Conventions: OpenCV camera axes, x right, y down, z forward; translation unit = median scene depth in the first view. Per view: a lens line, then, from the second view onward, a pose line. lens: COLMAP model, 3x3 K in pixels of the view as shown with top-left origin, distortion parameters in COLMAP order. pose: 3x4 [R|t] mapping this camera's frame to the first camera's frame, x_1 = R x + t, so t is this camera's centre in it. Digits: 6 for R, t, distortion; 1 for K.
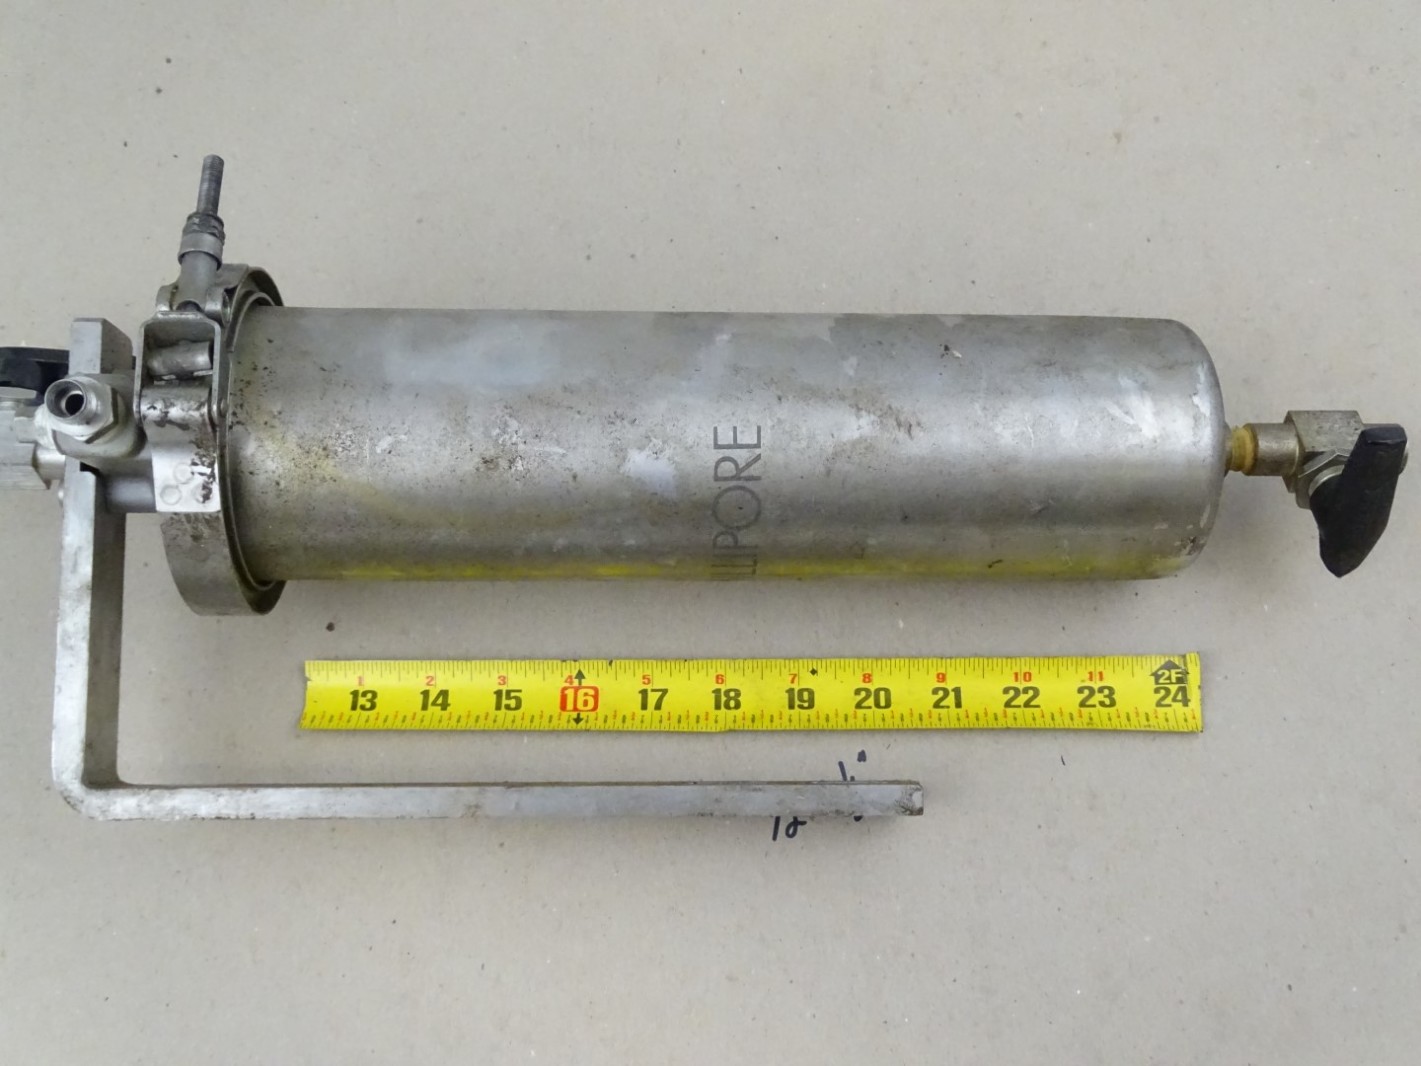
lens RADIAL K [[1579.4, 0, 710.3], [0, 1579.4, 621.8], [0, 0, 1]] dist [-0.005257, -0.006871]
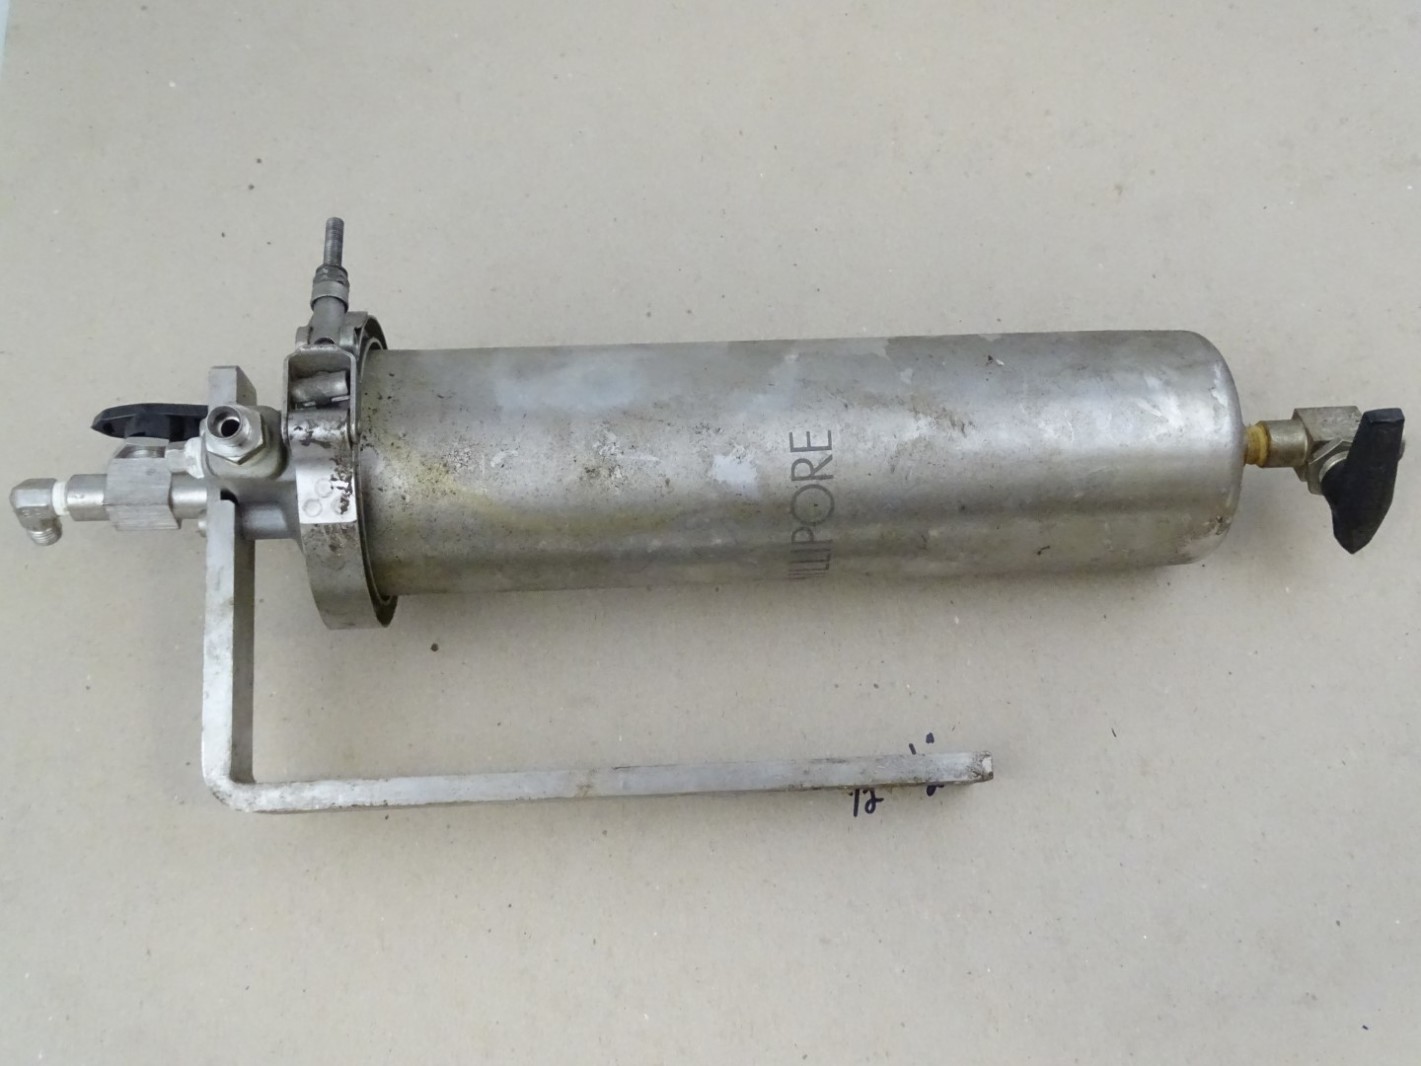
lens RADIAL K [[1579.4, 0, 710.3], [0, 1579.4, 621.8], [0, 0, 1]] dist [-0.005257, -0.006871]
pose [[0.998978, -0.044574, 0.007485, -0.066458], [0.045051, 0.995331, -0.085359, 0.100933], [-0.003645, 0.085609, 0.996322, -0.103986]]
